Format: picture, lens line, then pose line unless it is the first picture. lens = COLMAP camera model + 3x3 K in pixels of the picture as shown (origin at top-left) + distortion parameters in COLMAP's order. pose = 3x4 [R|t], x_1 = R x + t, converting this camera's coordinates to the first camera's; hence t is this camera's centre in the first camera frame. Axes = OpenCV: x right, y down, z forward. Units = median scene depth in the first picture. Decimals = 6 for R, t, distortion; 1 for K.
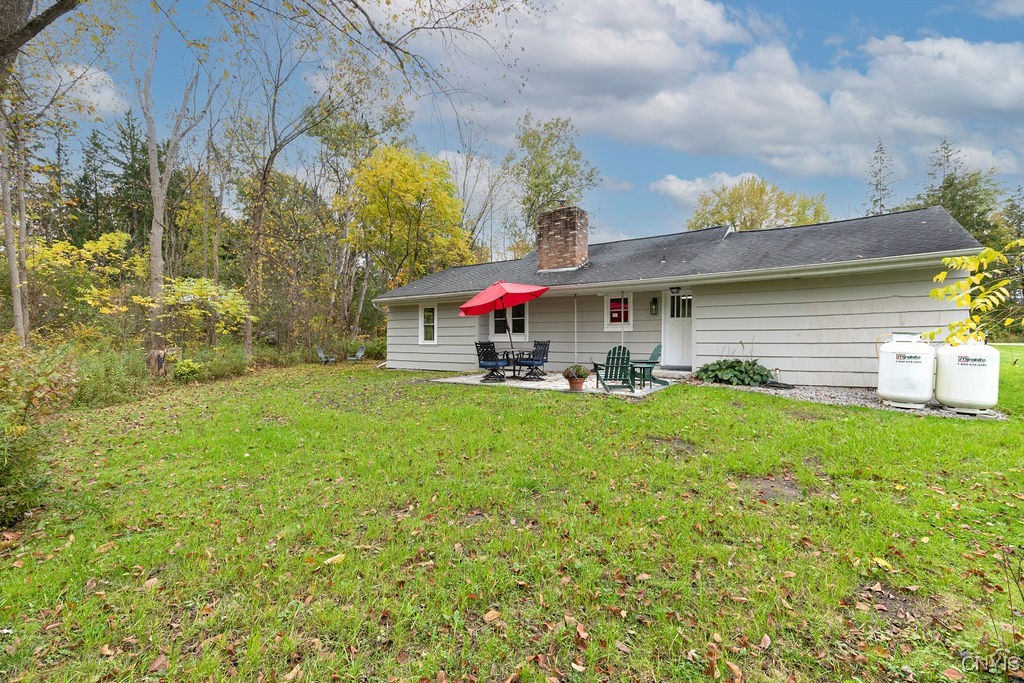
lens RADIAL K [[463.0, 0, 512.0], [0, 463.0, 339.1], [0, 0, 1]] dist [0.008433, -0.000685]
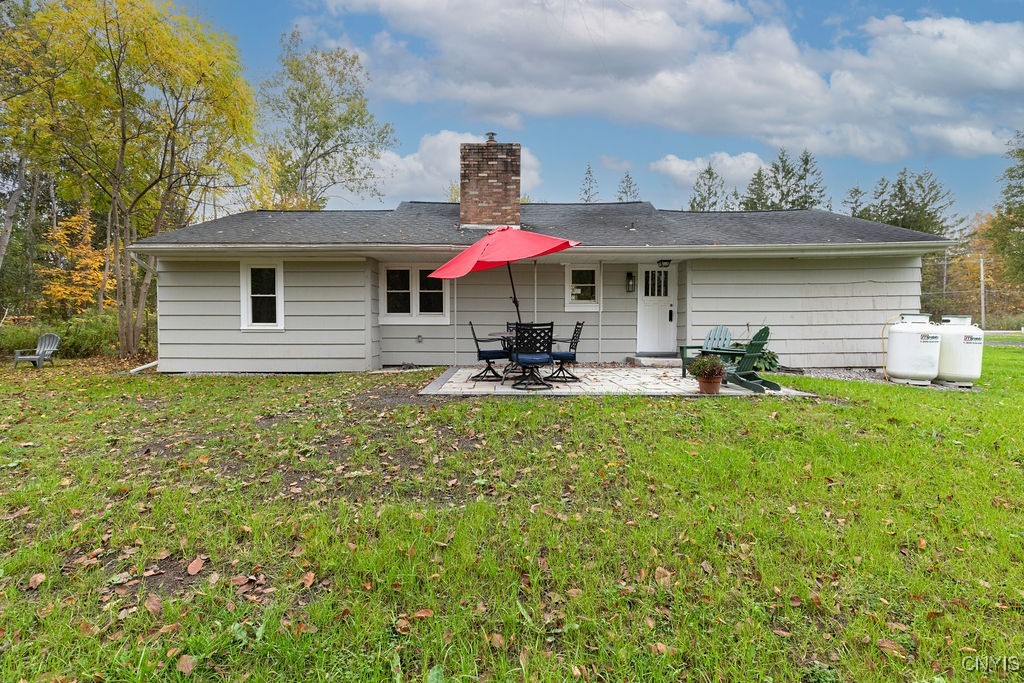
lens RADIAL K [[463.0, 0, 515.8], [0, 463.0, 340.0], [0, 0, 1]] dist [0.008433, -0.000685]
pose [[0.822496, -0.016181, 0.568541, -0.323131], [-0.001030, 0.999551, 0.029937, 0.008871], [-0.568770, -0.025209, 0.822110, 0.410111]]
